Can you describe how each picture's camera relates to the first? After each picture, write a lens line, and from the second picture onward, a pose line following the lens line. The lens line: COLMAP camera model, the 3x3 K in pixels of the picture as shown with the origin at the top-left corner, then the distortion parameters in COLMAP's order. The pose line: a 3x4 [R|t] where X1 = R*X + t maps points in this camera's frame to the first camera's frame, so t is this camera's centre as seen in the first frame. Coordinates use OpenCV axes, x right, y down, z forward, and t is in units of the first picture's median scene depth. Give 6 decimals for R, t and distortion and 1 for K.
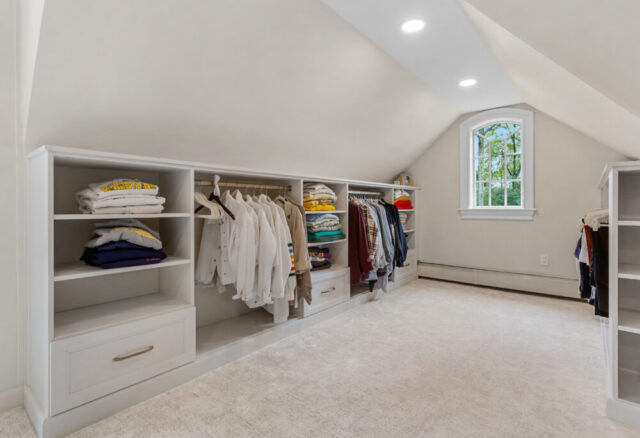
lens RADIAL K [[328.2, 0, 320.2], [0, 328.2, 205.9], [0, 0, 1]] dist [0.001333, 0.000492]
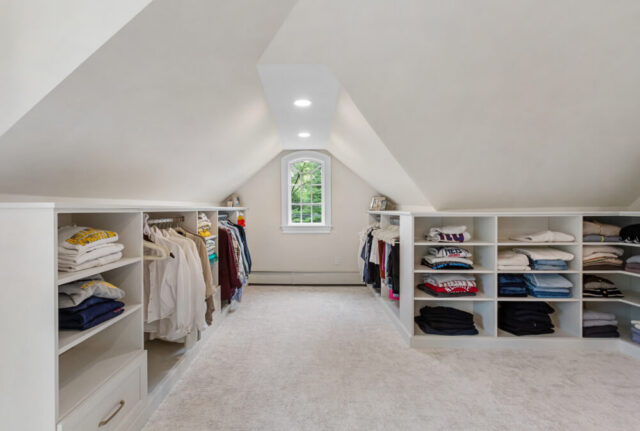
lens RADIAL K [[327.9, 0, 304.5], [0, 327.9, 213.1], [0, 0, 1]] dist [0.015590, 0.000433]
pose [[0.785085, -0.008512, 0.619329, -0.460544], [0.000741, 0.999918, 0.012803, -0.090014], [-0.619387, -0.009593, 0.785027, -0.059253]]
